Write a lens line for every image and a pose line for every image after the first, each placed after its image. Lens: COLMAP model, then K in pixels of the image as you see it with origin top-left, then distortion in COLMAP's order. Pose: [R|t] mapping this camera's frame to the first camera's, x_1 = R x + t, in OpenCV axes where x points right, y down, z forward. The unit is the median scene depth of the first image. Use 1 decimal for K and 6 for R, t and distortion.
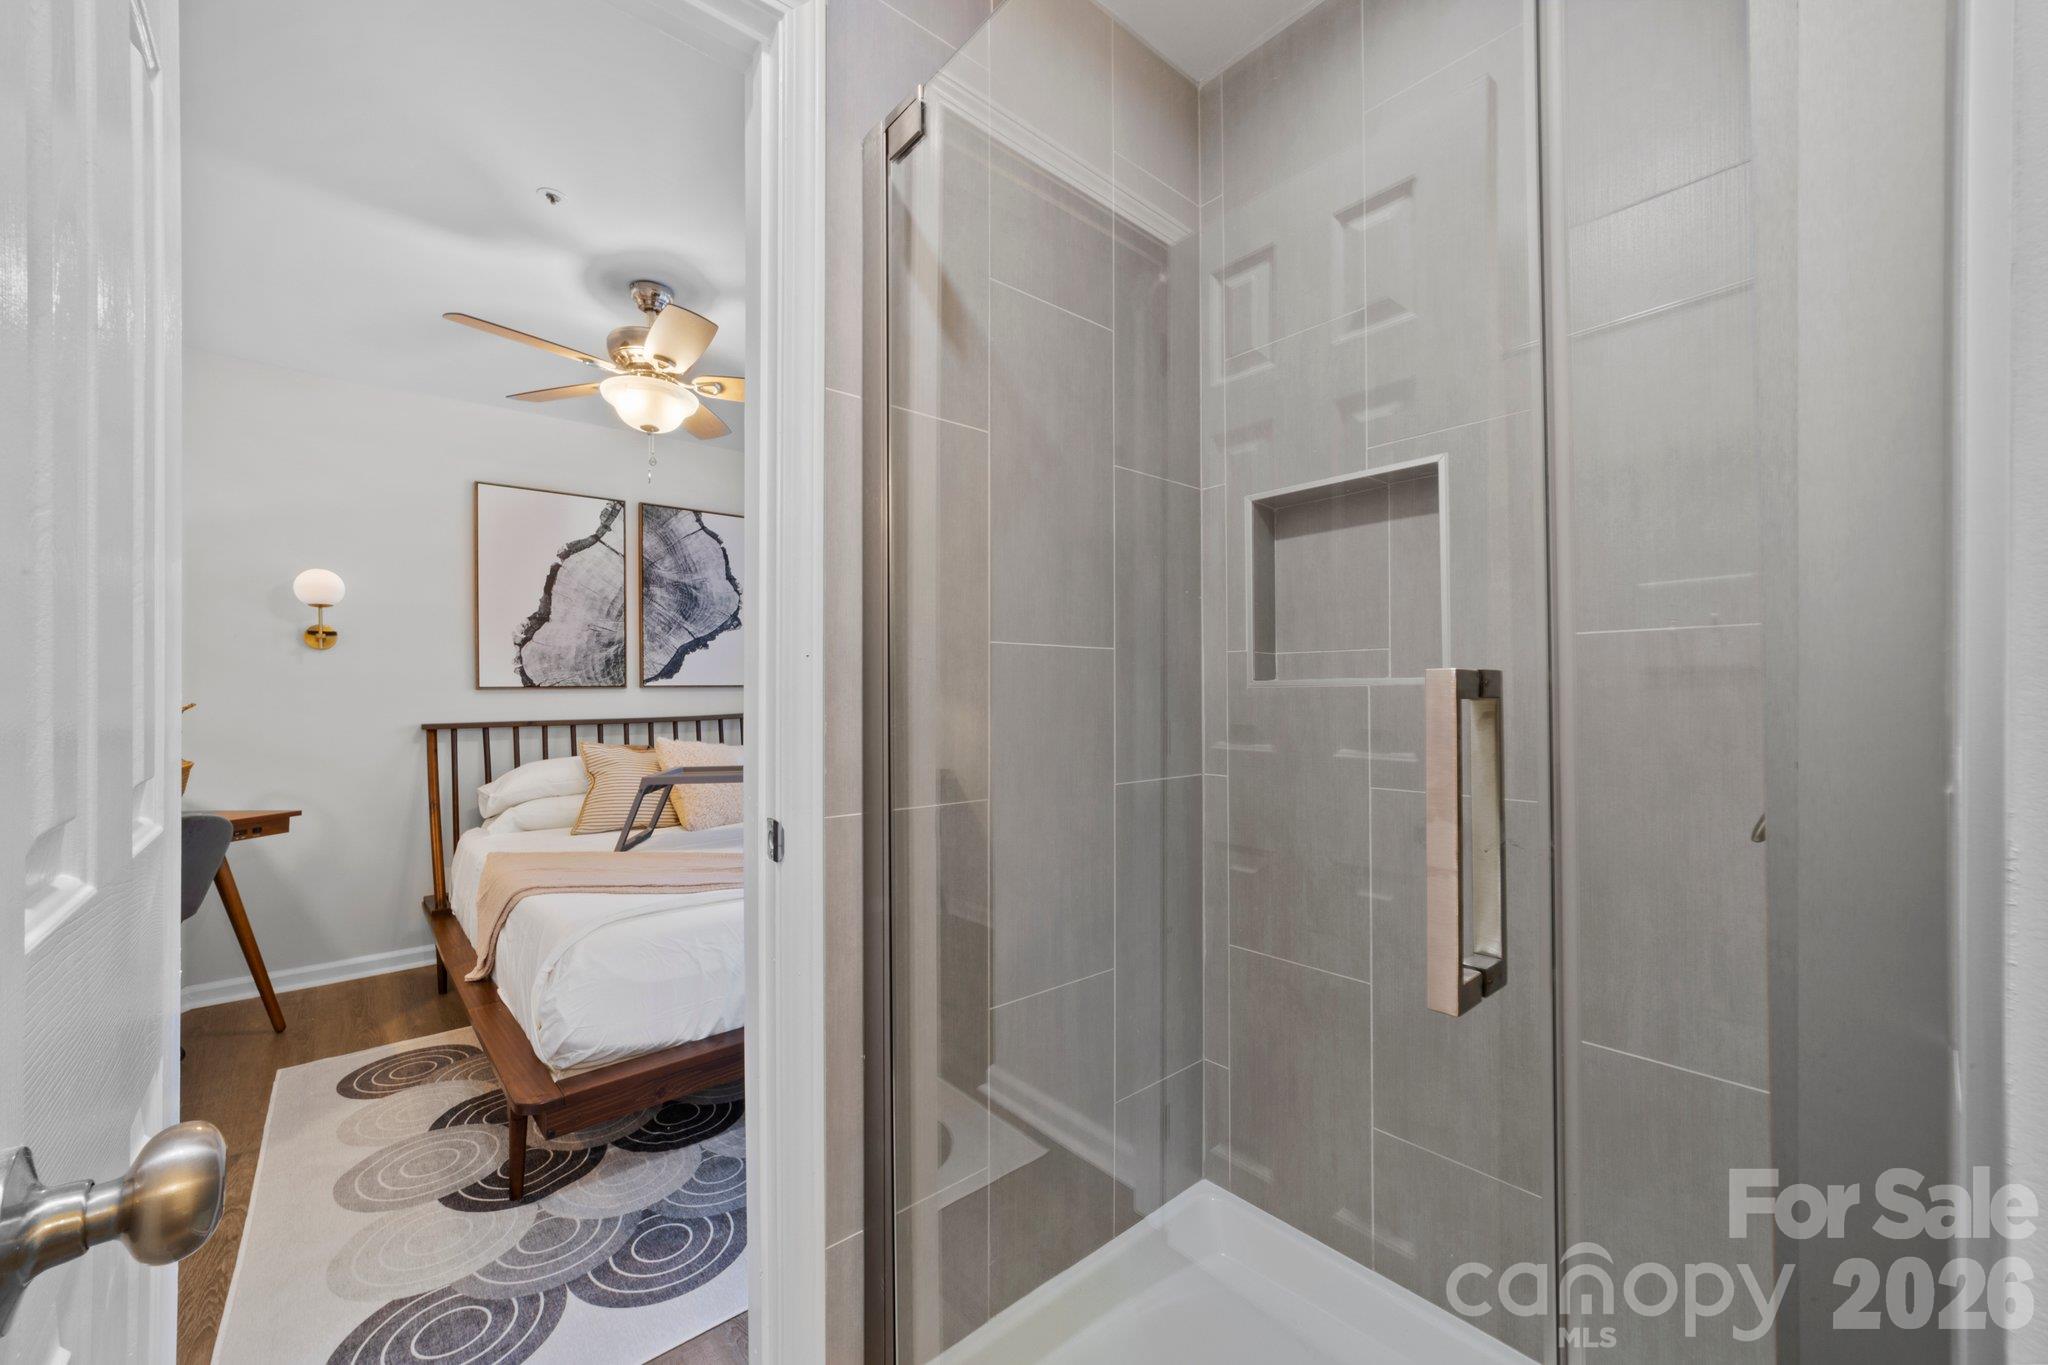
lens RADIAL K [[787.9, 0, 1027.8], [0, 787.9, 680.3], [0, 0, 1]] dist [-0.012504, 0.004118]
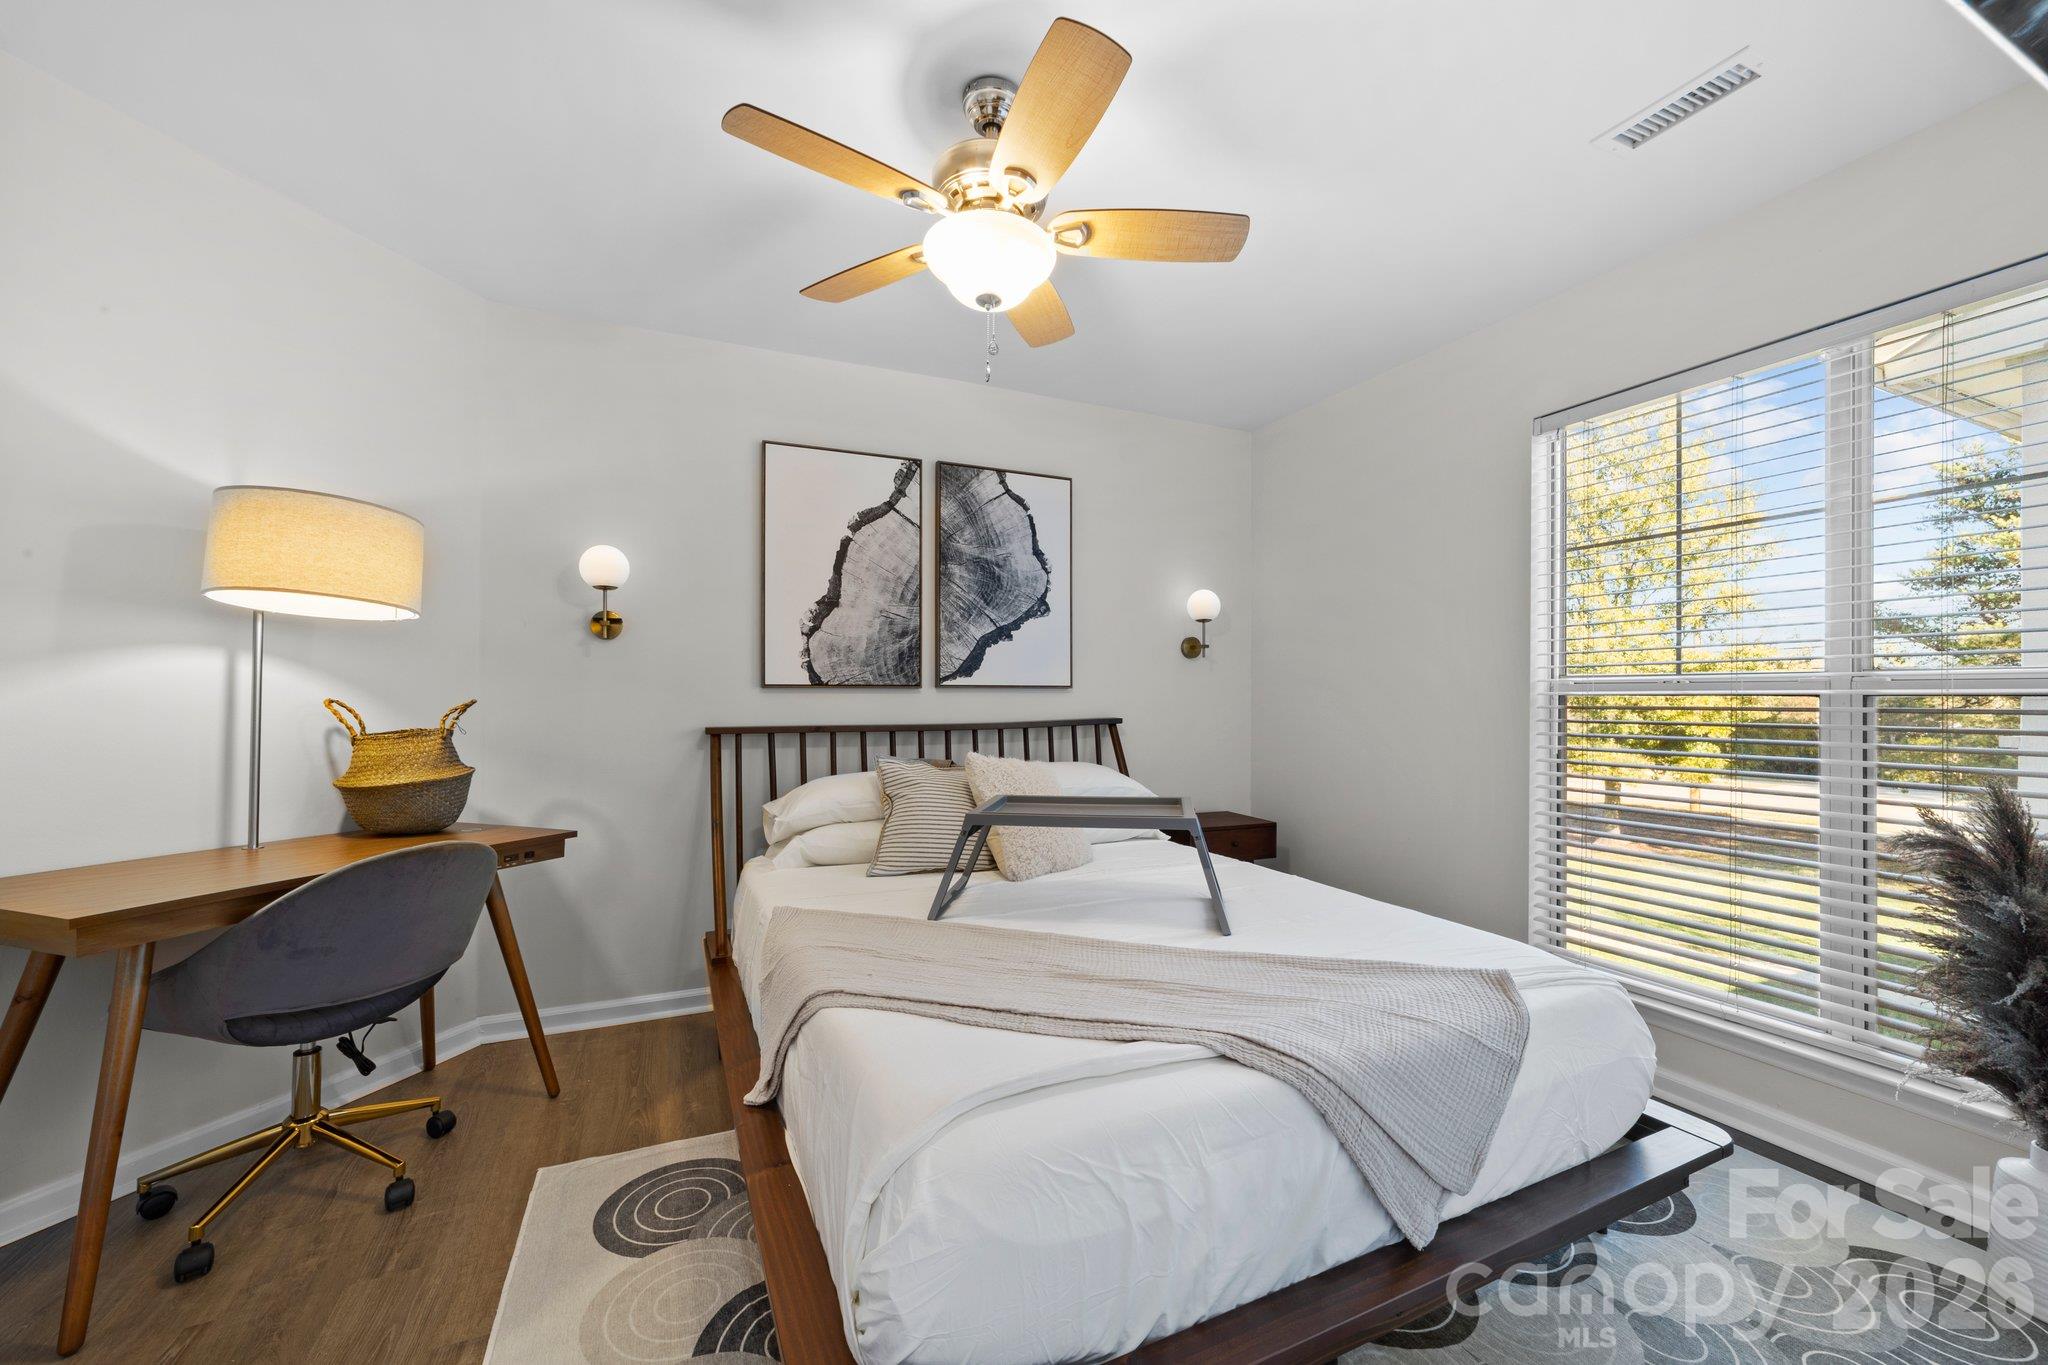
lens RADIAL K [[787.9, 0, 1029.5], [0, 787.9, 689.2], [0, 0, 1]] dist [-0.012504, 0.004118]
pose [[0.959371, 0.011017, -0.281933, -0.191007], [-0.009575, 0.999933, 0.006491, 0.005146], [0.281986, -0.003528, 0.959412, 0.272505]]
